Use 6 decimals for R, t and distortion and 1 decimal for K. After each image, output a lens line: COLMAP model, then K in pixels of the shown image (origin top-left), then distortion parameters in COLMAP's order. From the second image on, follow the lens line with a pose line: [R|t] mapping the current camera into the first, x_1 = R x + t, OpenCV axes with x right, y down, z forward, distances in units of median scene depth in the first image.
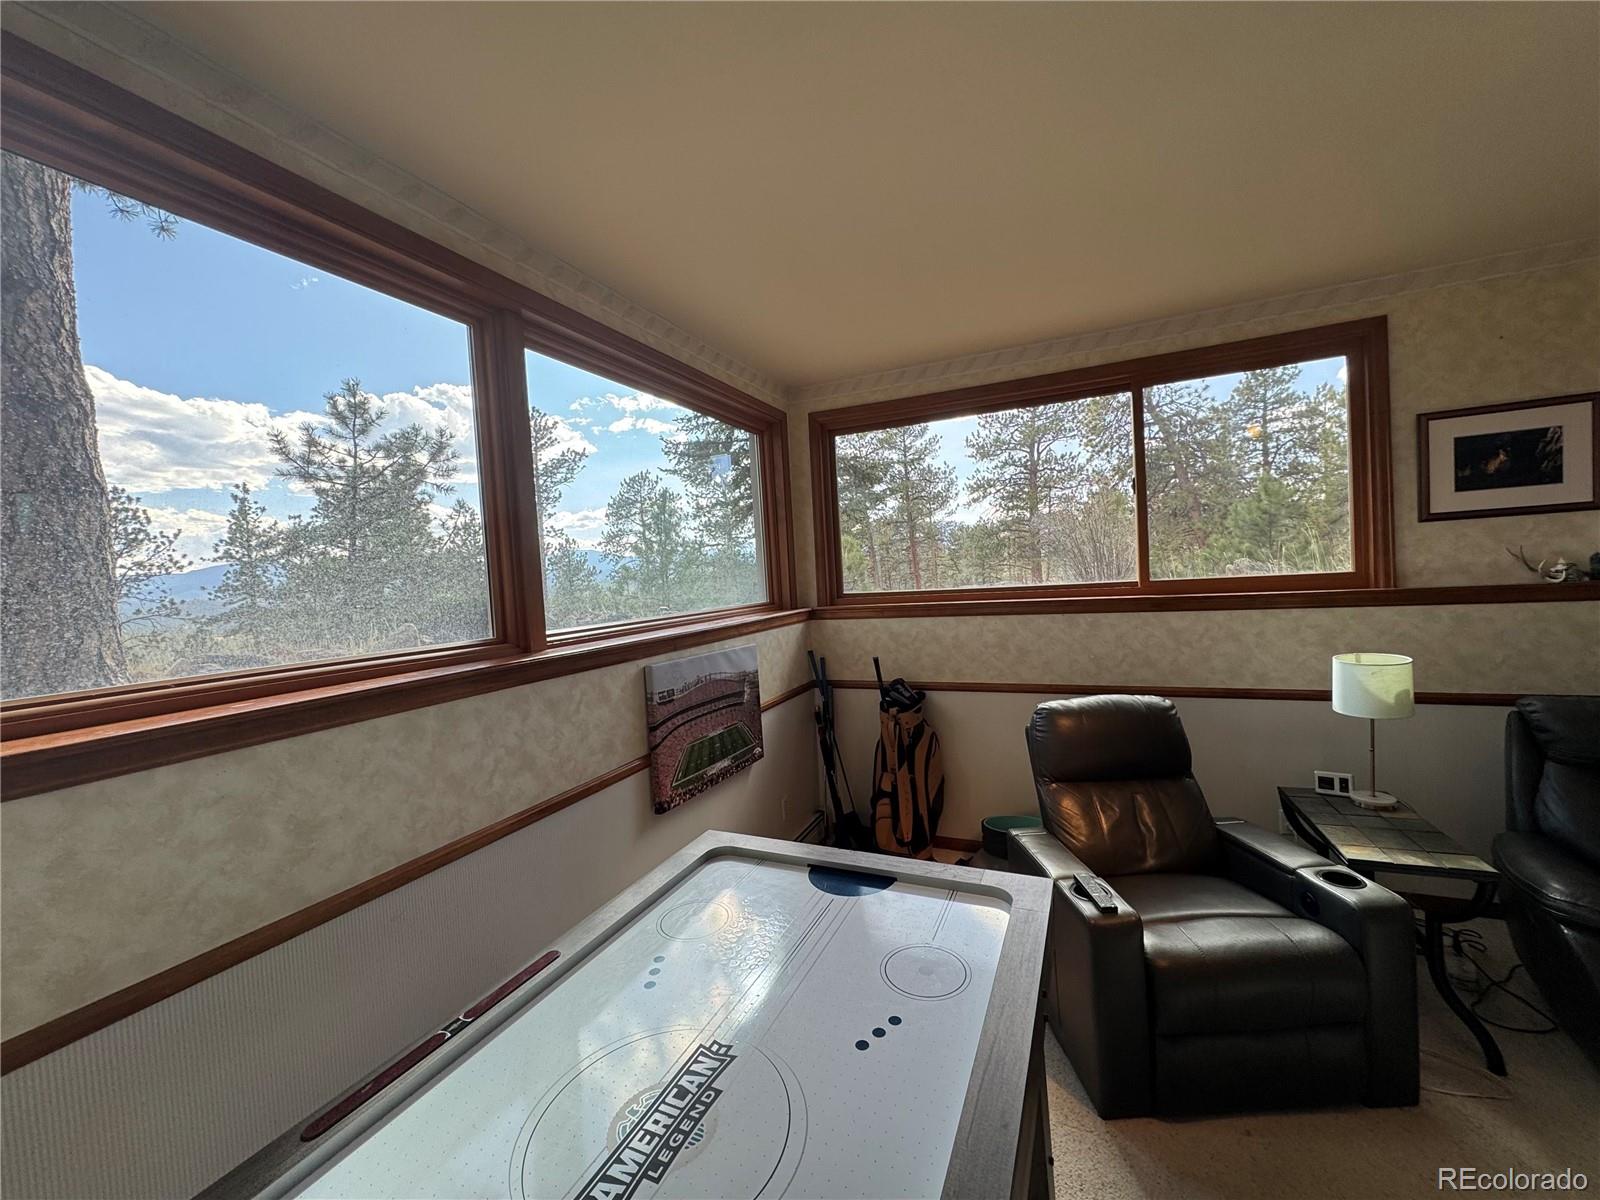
lens RADIAL K [[648.2, 0, 800.0], [0, 648.2, 600.0], [0, 0, 1]] dist [0.054501, 0.000053]
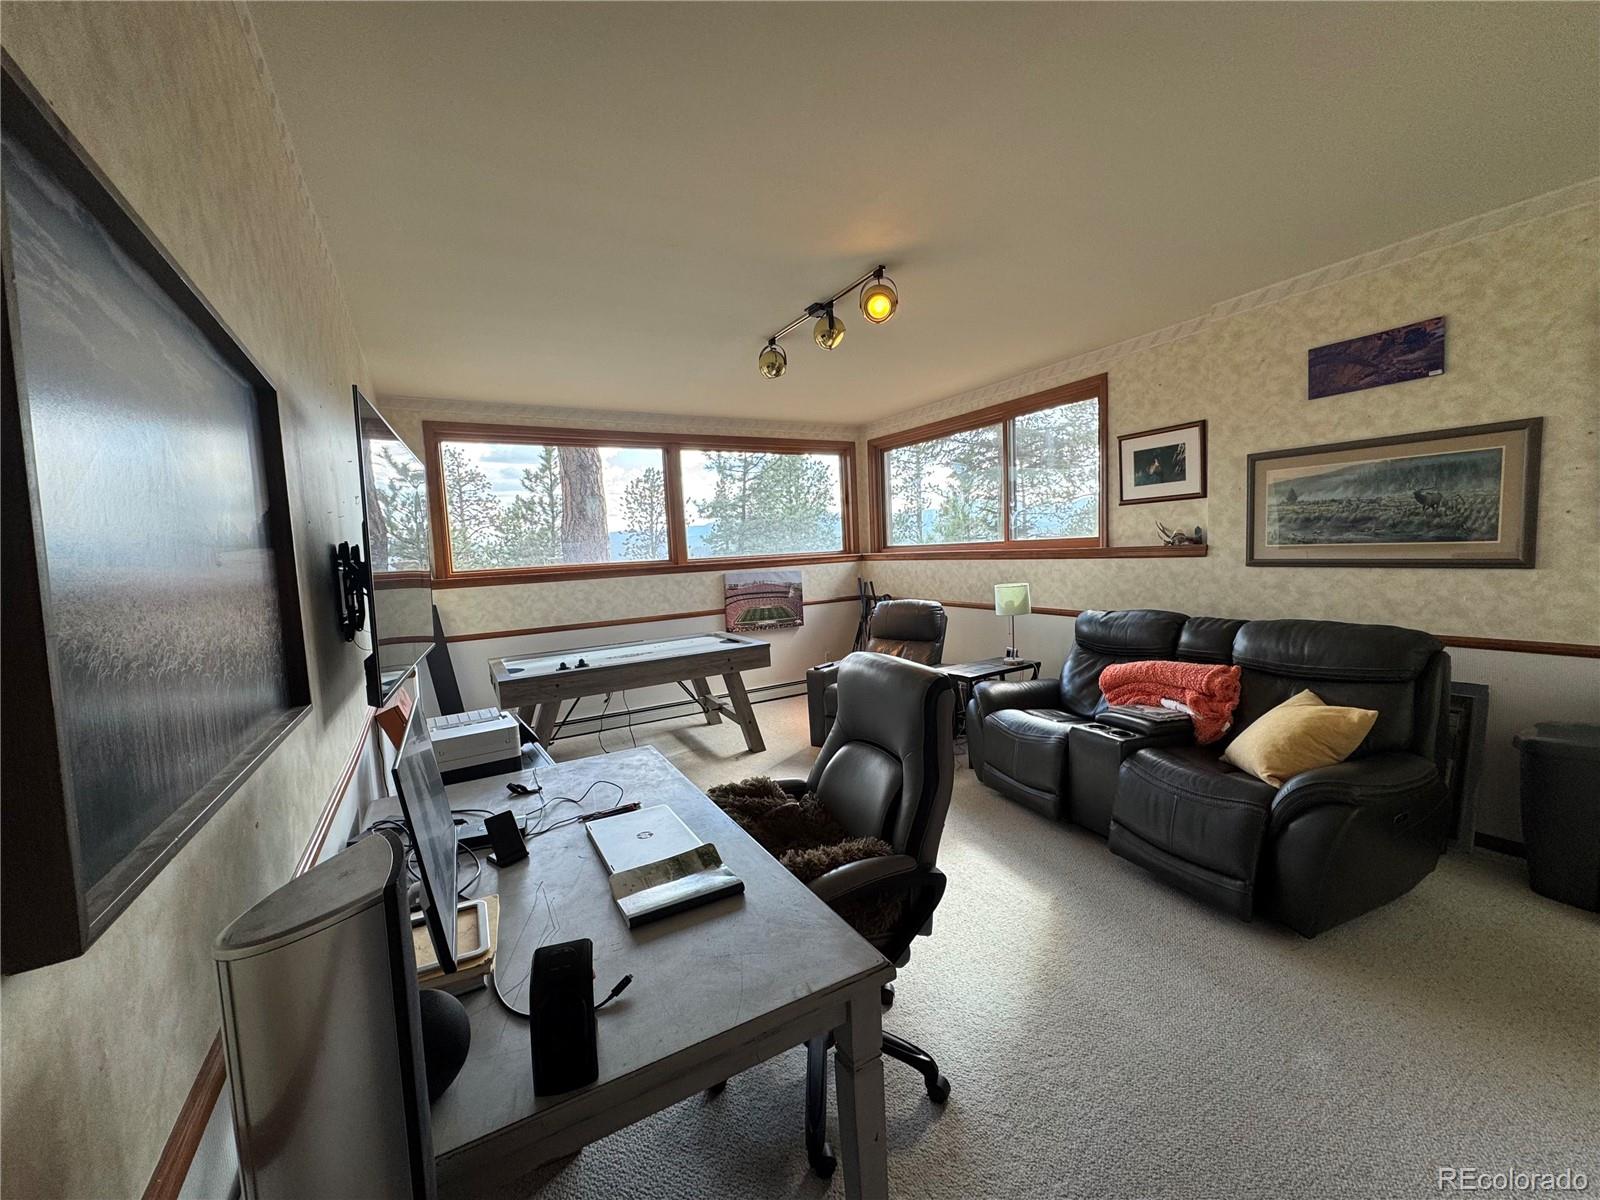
lens RADIAL K [[648.2, 0, 800.0], [0, 648.2, 600.0], [0, 0, 1]] dist [0.054501, 0.000053]
pose [[0.776136, 0.055230, -0.628143, 1.211091], [0.011087, 0.994807, 0.101169, -0.055005], [0.630469, -0.085485, 0.771493, -0.617413]]
